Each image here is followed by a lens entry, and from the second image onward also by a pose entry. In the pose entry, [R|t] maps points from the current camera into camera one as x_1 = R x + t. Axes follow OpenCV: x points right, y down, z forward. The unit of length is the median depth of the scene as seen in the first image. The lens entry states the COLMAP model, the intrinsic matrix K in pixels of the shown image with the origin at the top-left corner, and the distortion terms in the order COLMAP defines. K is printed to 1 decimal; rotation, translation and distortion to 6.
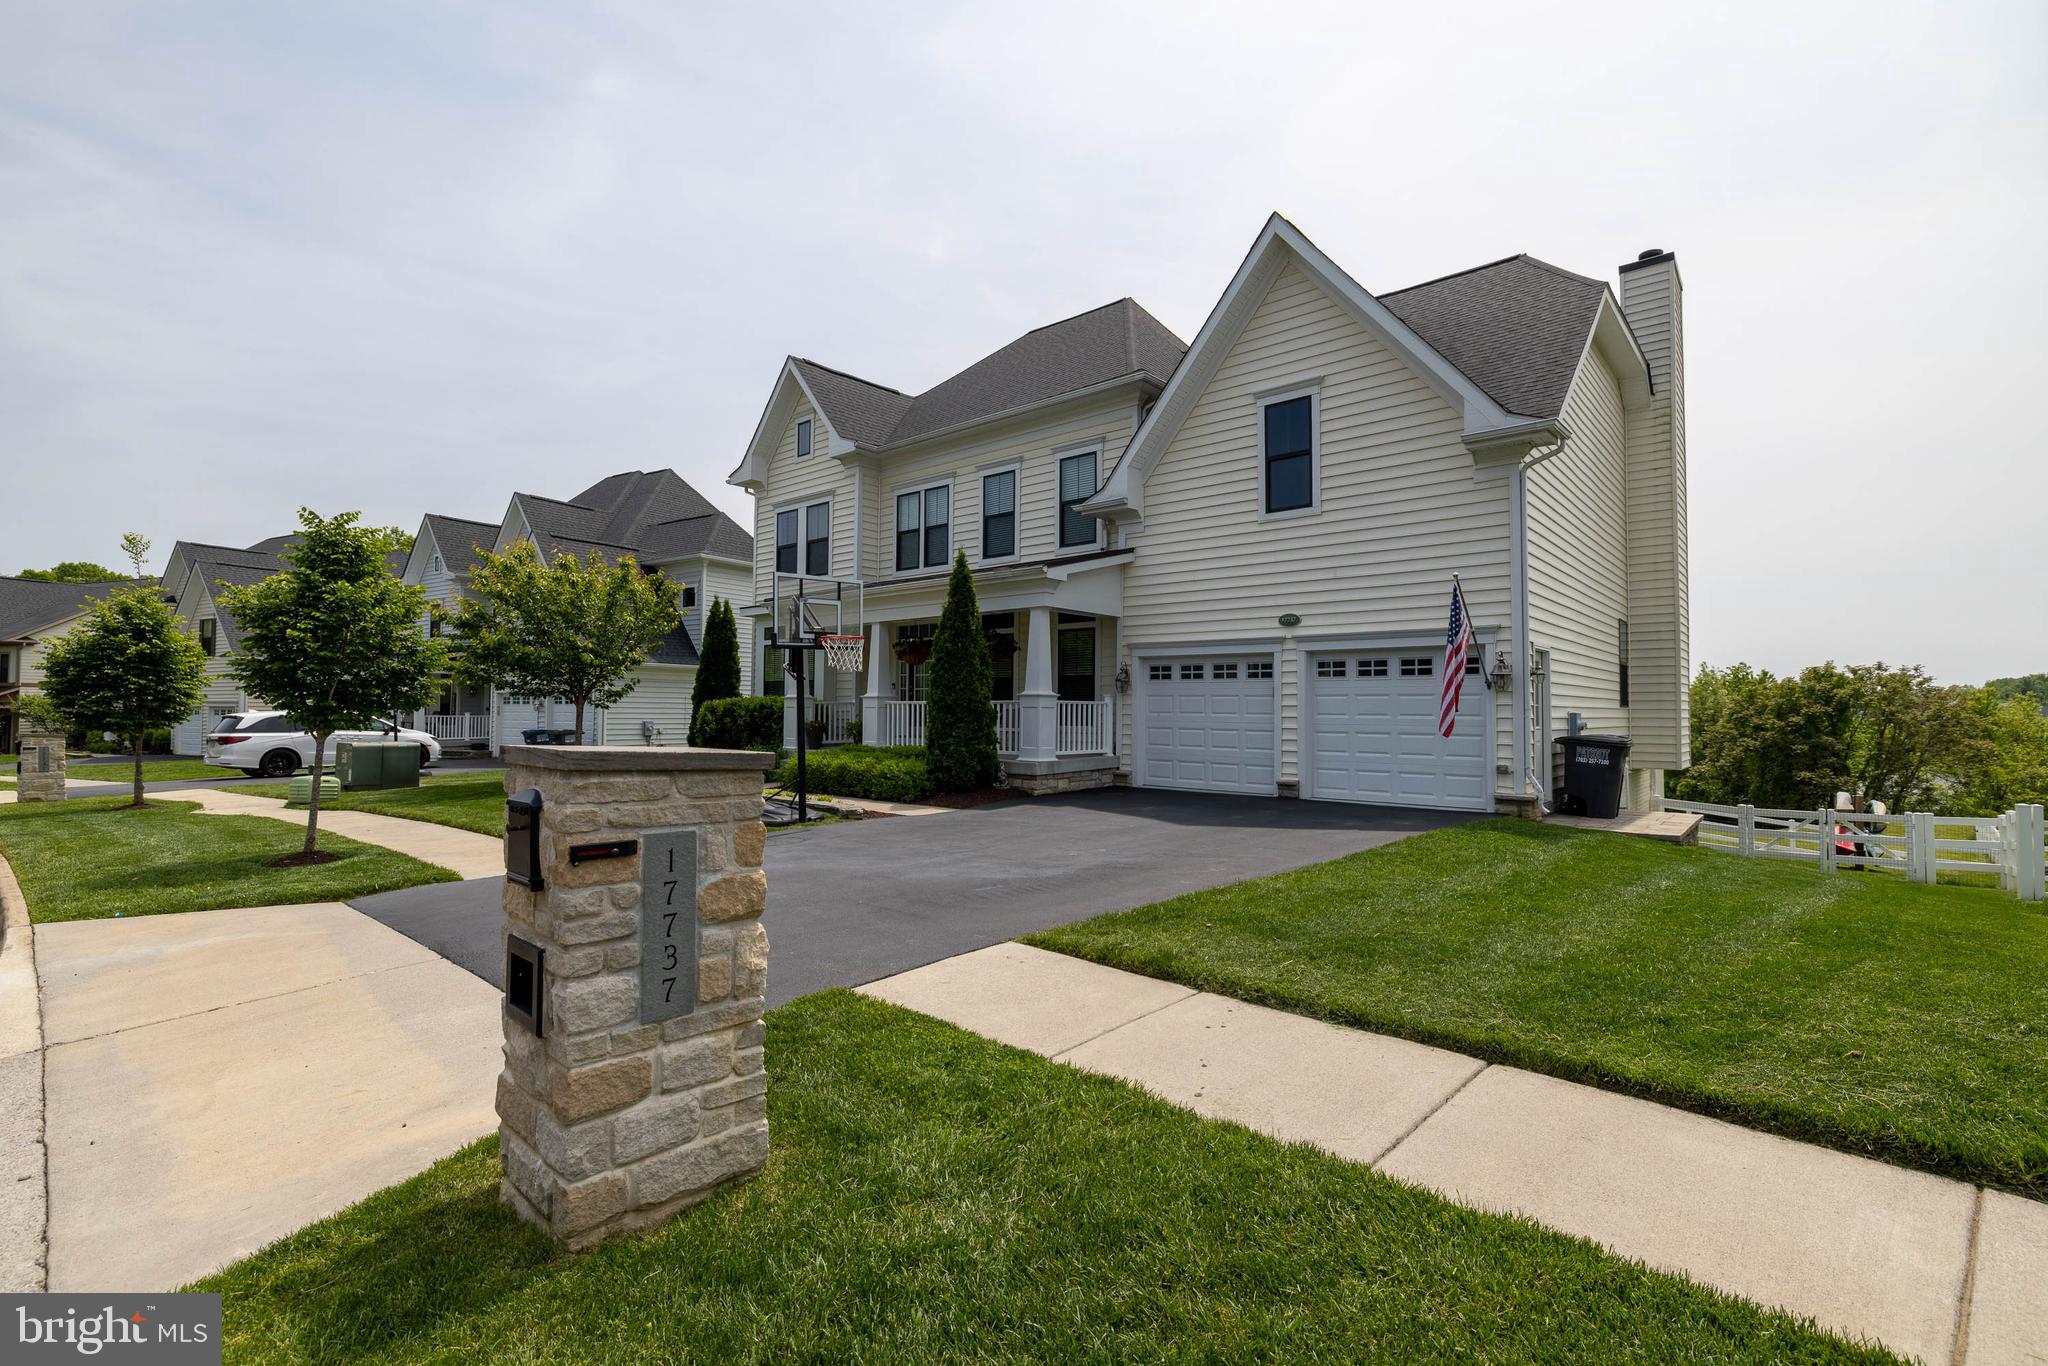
lens RADIAL K [[929.4, 0, 1031.3], [0, 929.4, 677.8], [0, 0, 1]] dist [-0.019254, -0.000016]
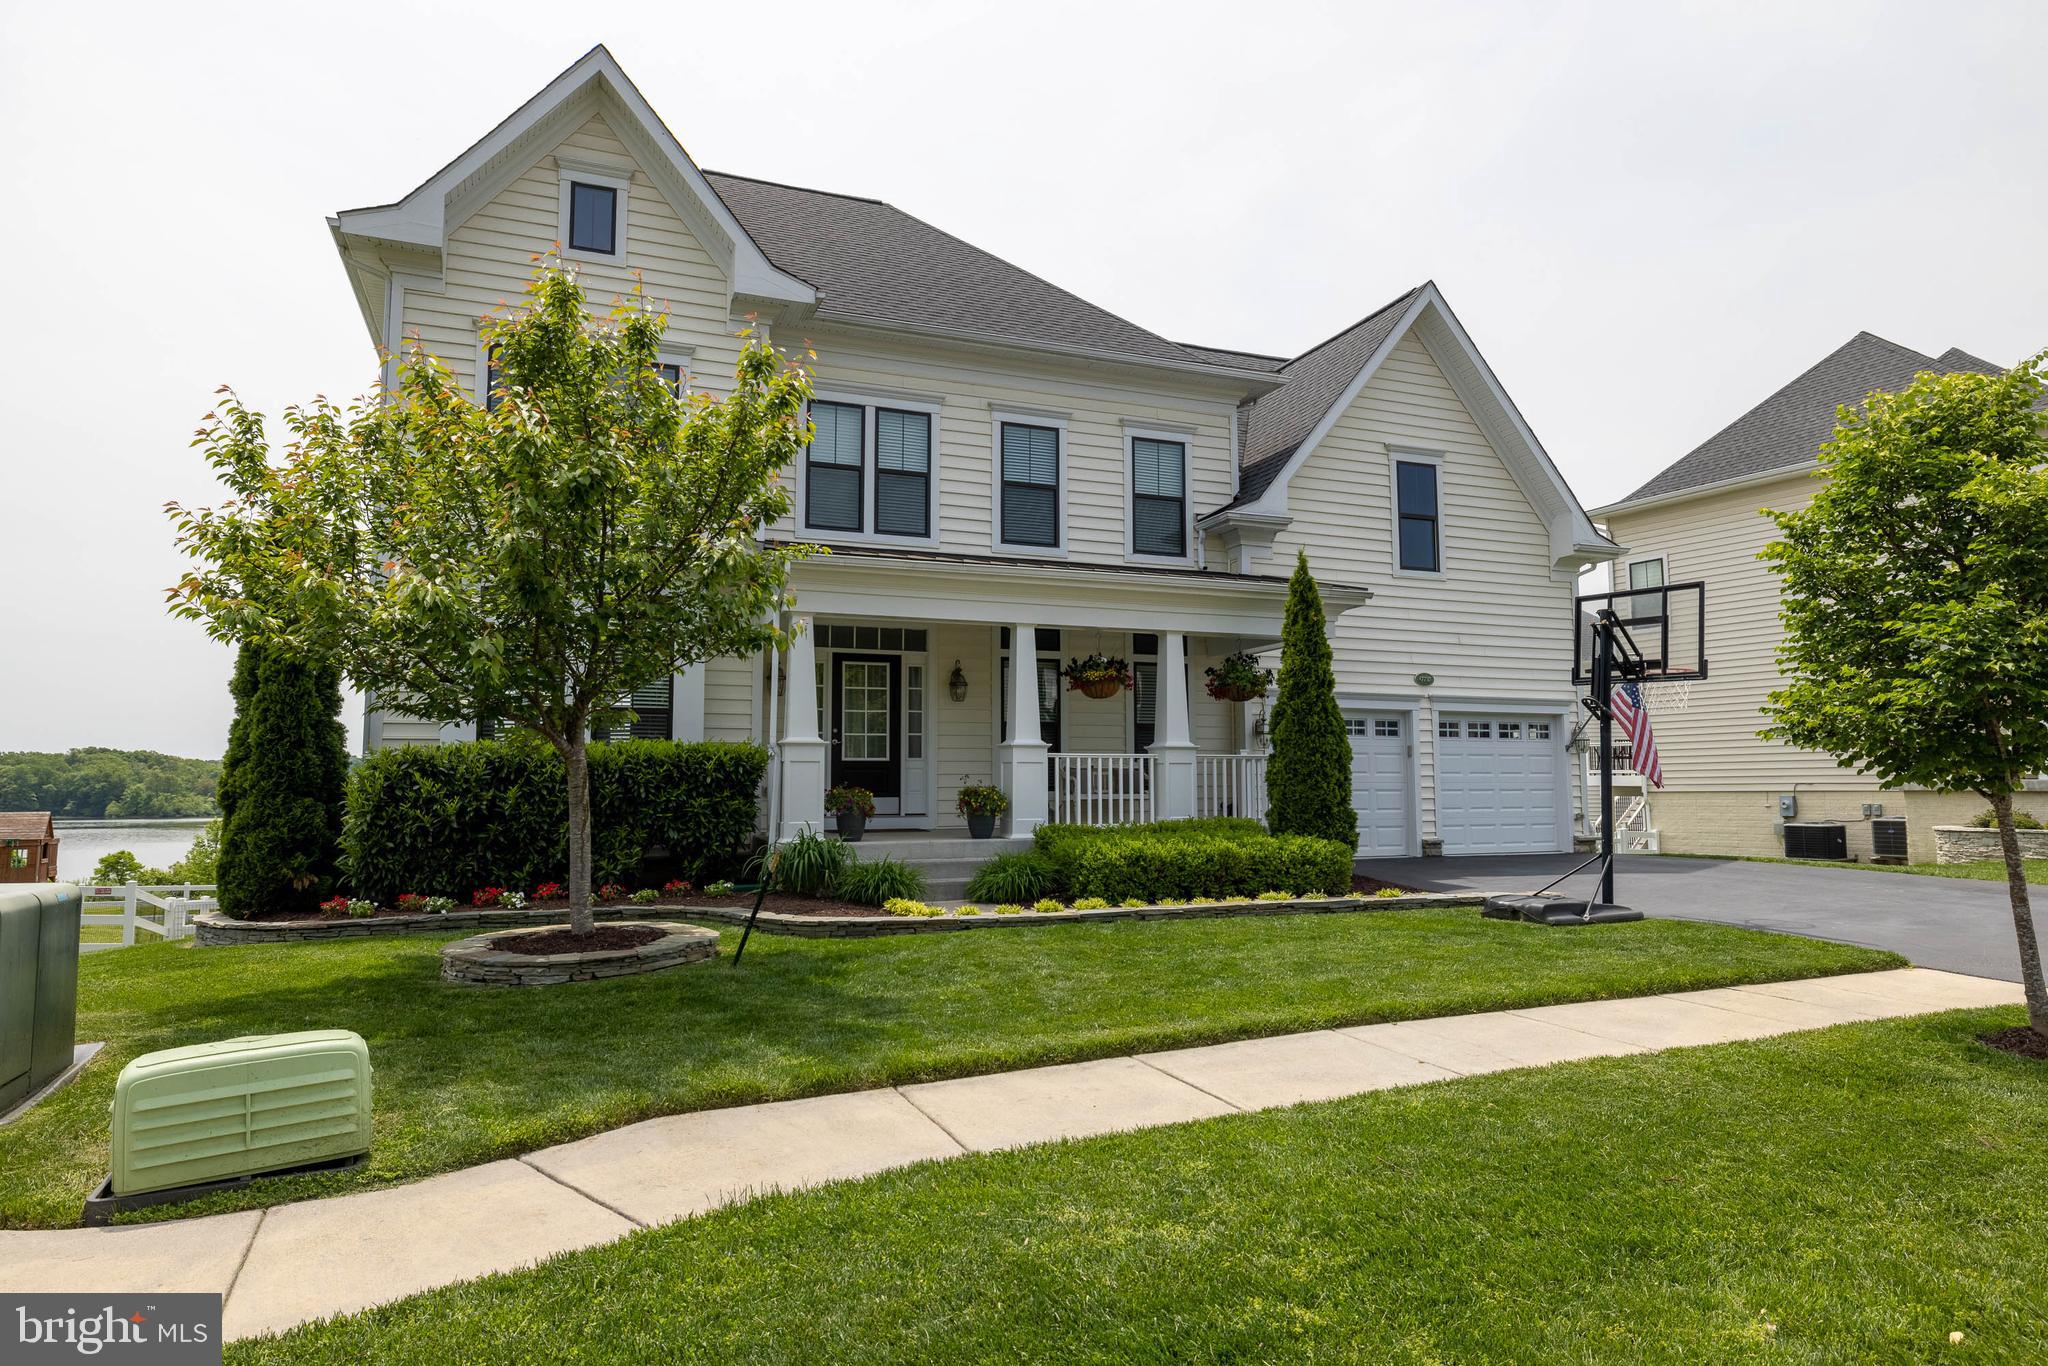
lens RADIAL K [[1191.1, 0, 1033.1], [0, 1191.1, 680.5], [0, 0, 1]] dist [-0.004588, 0.000476]
pose [[0.454945, 0.076601, 0.887219, -1.038931], [-0.023481, 0.996979, -0.074037, 0.043980], [-0.890210, 0.012850, 0.455369, 0.772397]]
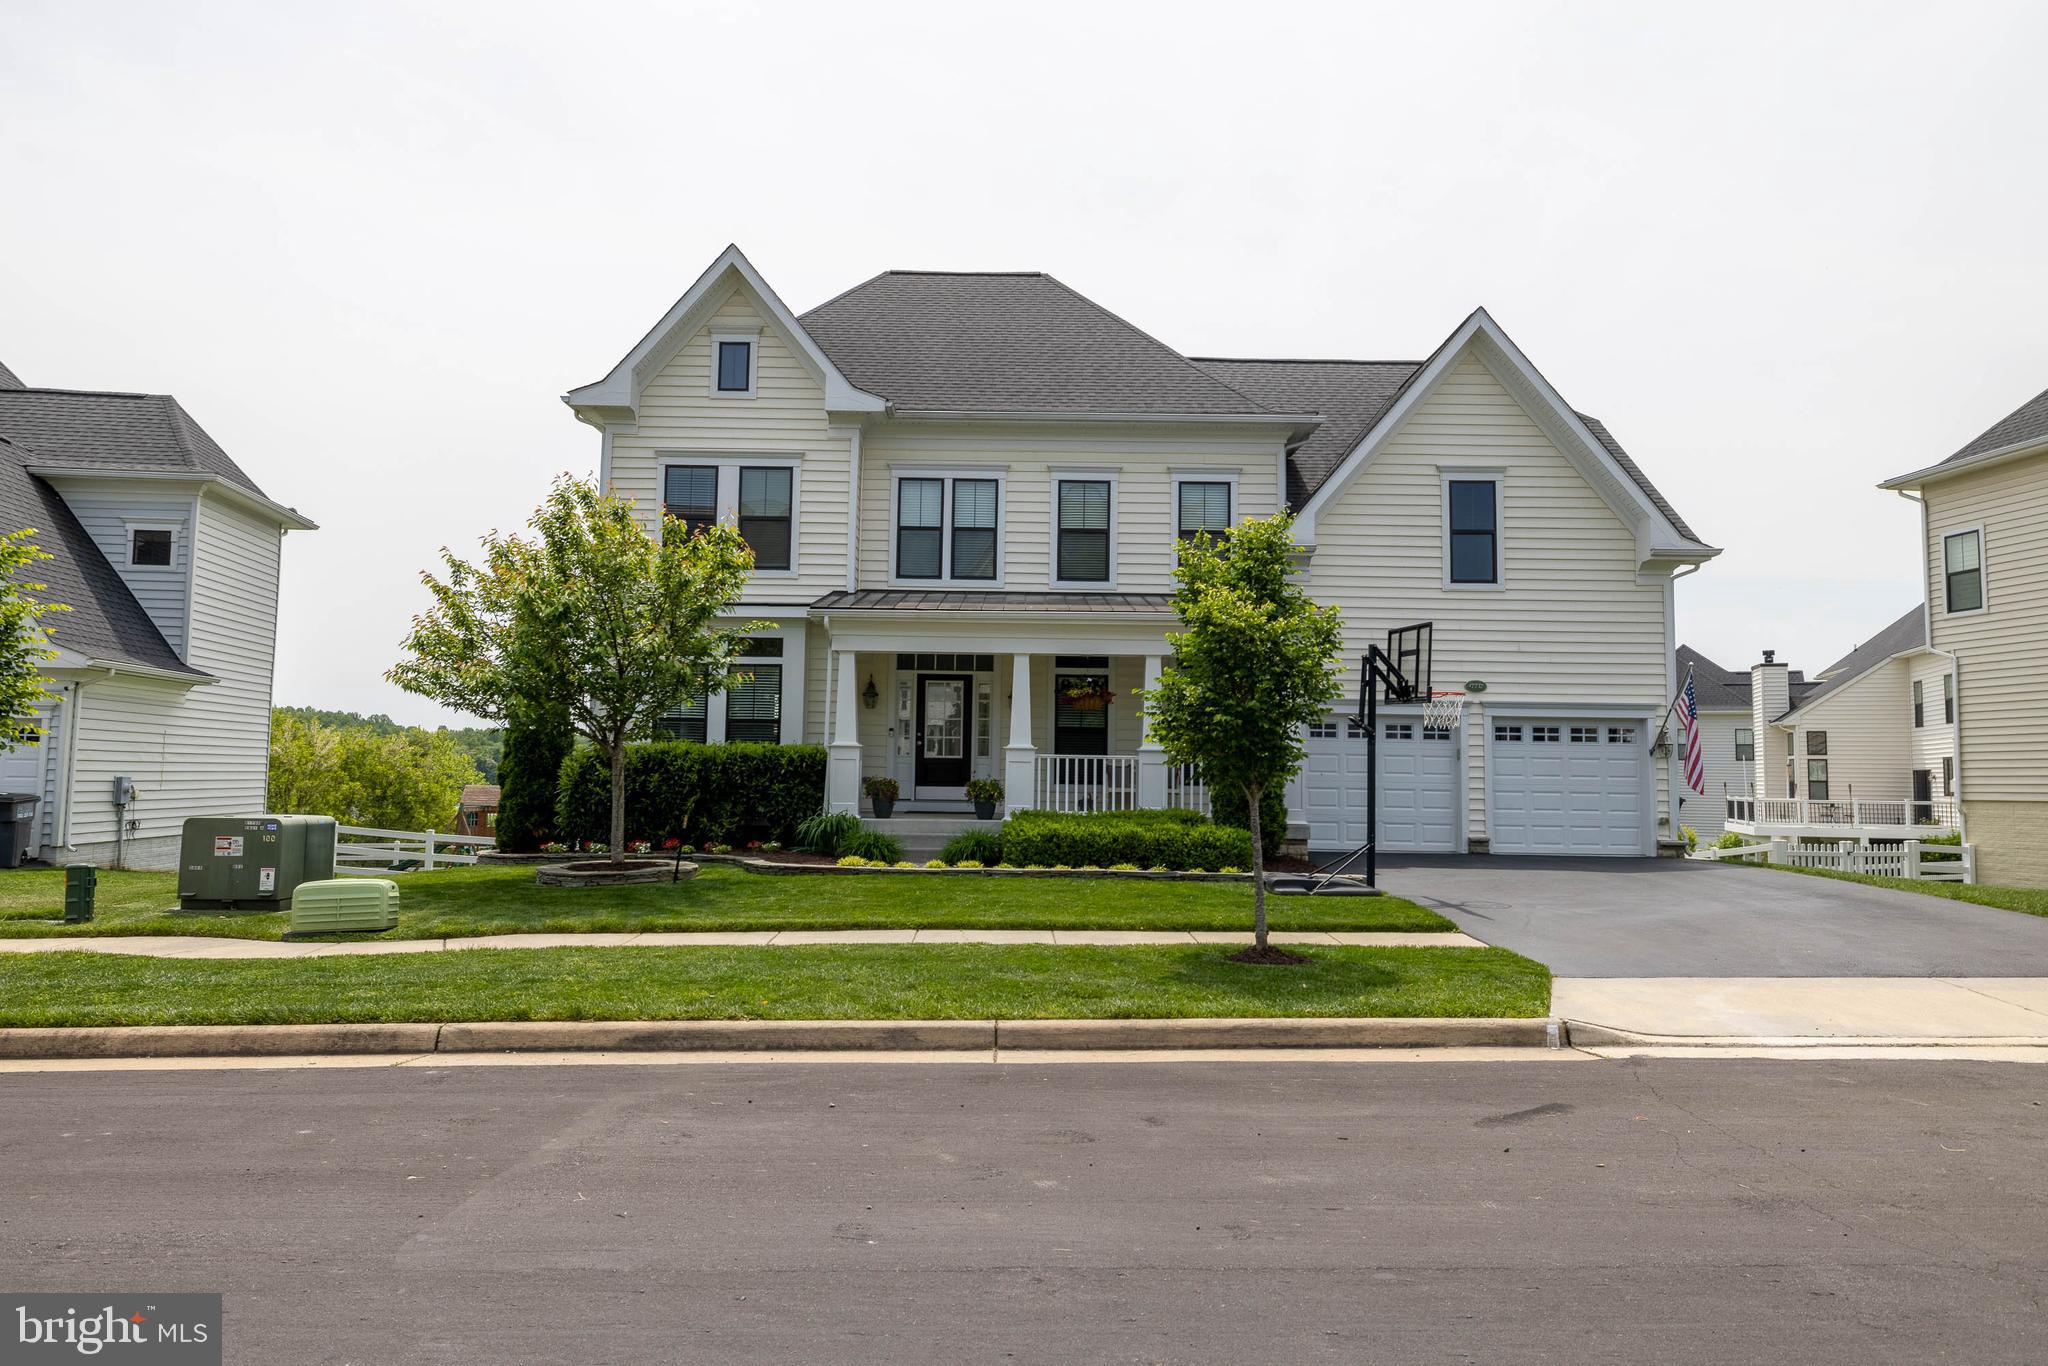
lens RADIAL K [[1289.0, 0, 1010.4], [0, 1289.0, 675.6], [0, 0, 1]] dist [-0.004527, -0.001344]
pose [[0.753220, 0.060477, 0.654983, -1.070546], [-0.033904, 0.998010, -0.053160, 0.021934], [-0.656895, 0.017835, 0.753771, 0.230524]]
